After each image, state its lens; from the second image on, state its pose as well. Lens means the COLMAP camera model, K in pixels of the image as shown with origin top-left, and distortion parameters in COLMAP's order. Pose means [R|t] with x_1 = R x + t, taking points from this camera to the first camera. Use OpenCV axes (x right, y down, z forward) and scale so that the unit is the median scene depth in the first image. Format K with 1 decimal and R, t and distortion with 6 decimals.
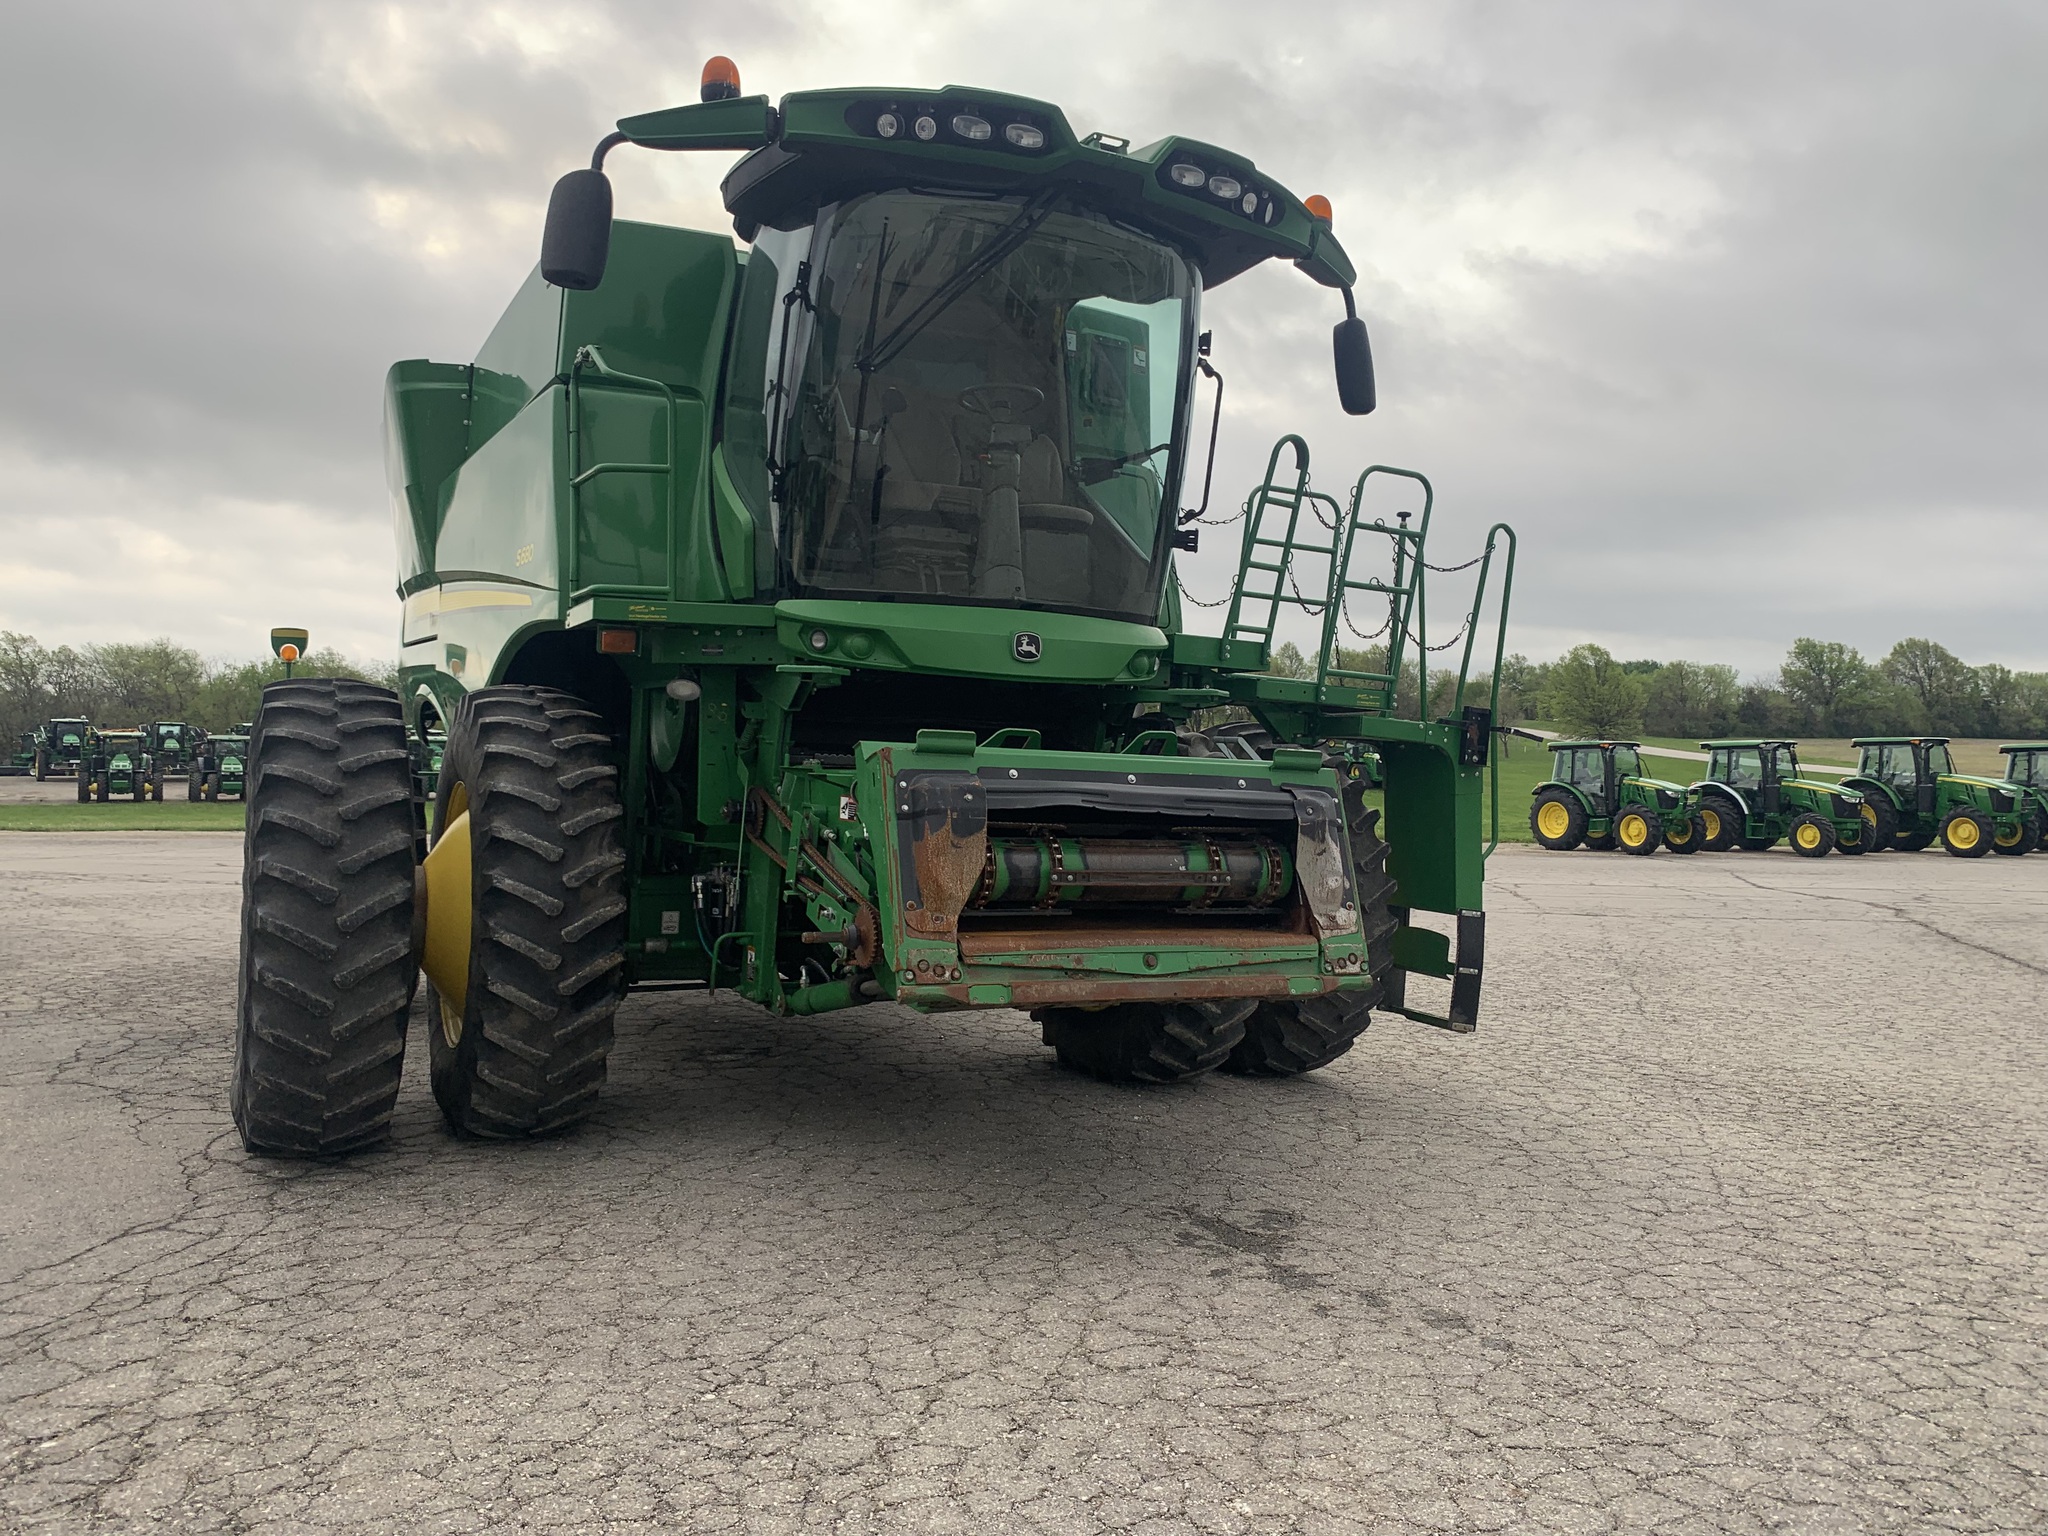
lens RADIAL K [[1568.9, 0, 1033.1], [0, 1568.9, 768.1], [0, 0, 1]] dist [0.018480, -0.025973]
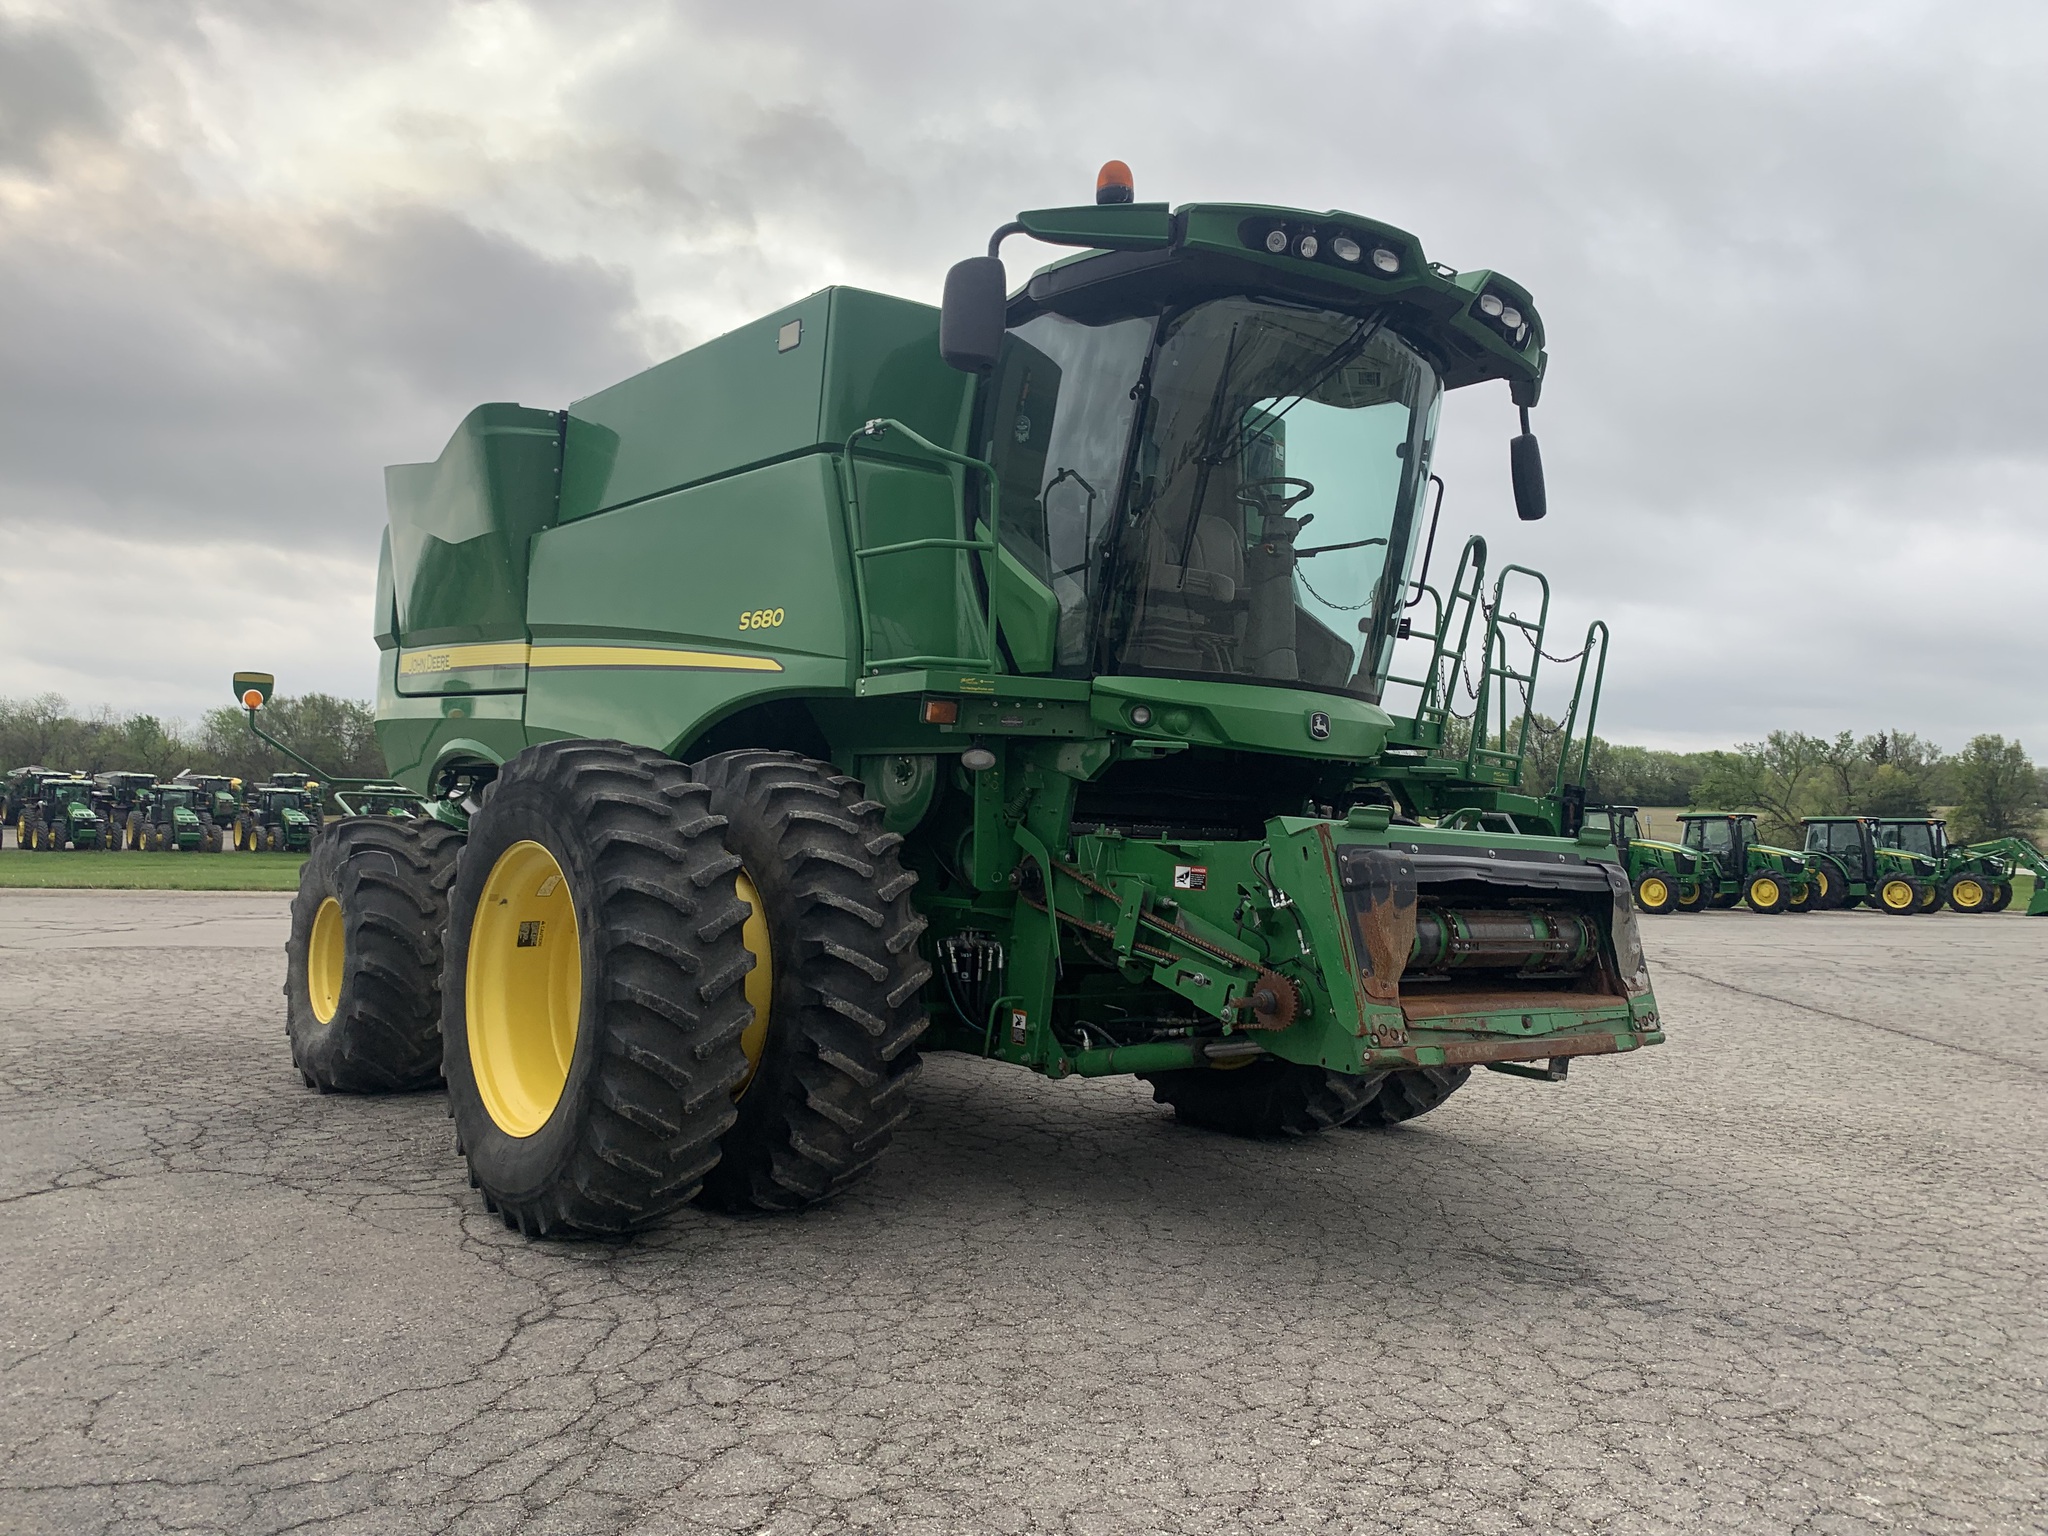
lens RADIAL K [[1568.9, 0, 1034.3], [0, 1568.9, 776.7], [0, 0, 1]] dist [0.018480, -0.025973]
pose [[0.977423, 0.017605, 0.210556, -0.472371], [-0.011401, 0.999465, -0.030643, -0.009018], [-0.210983, 0.027550, 0.977102, -0.003029]]
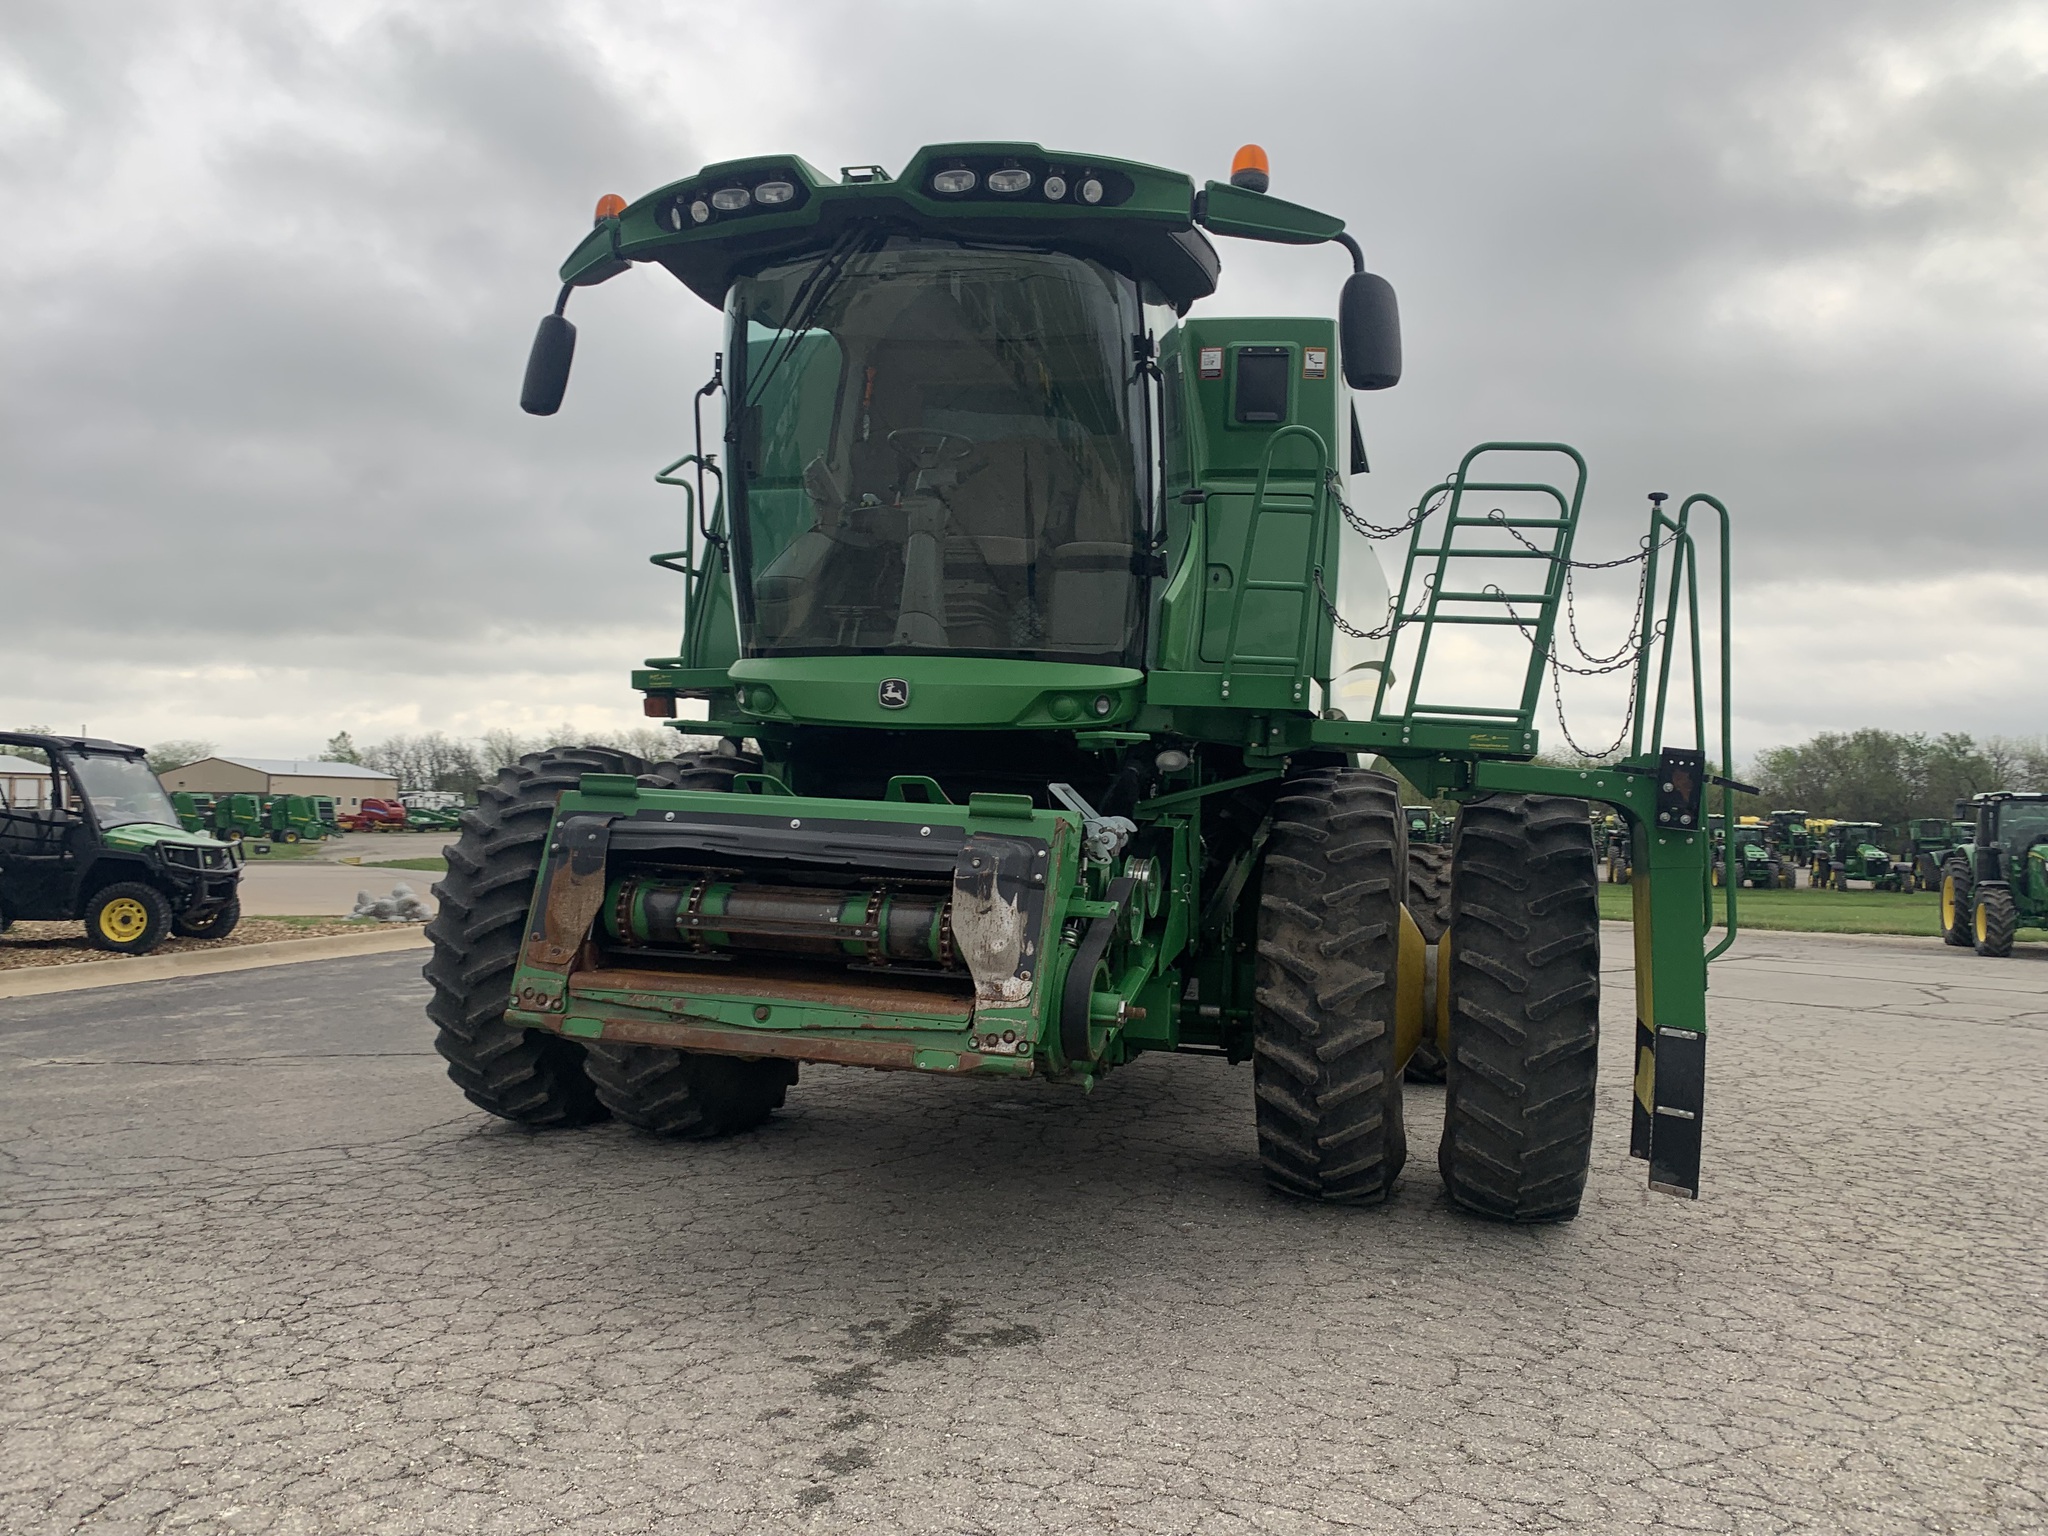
lens RADIAL K [[1568.9, 0, 1035.3], [0, 1568.9, 783.1], [0, 0, 1]] dist [0.018480, -0.025973]
pose [[0.738144, -0.011139, -0.674552, 0.811370], [-0.018754, 0.999138, -0.037021, 0.014637], [0.674383, 0.039977, 0.737299, 0.383432]]
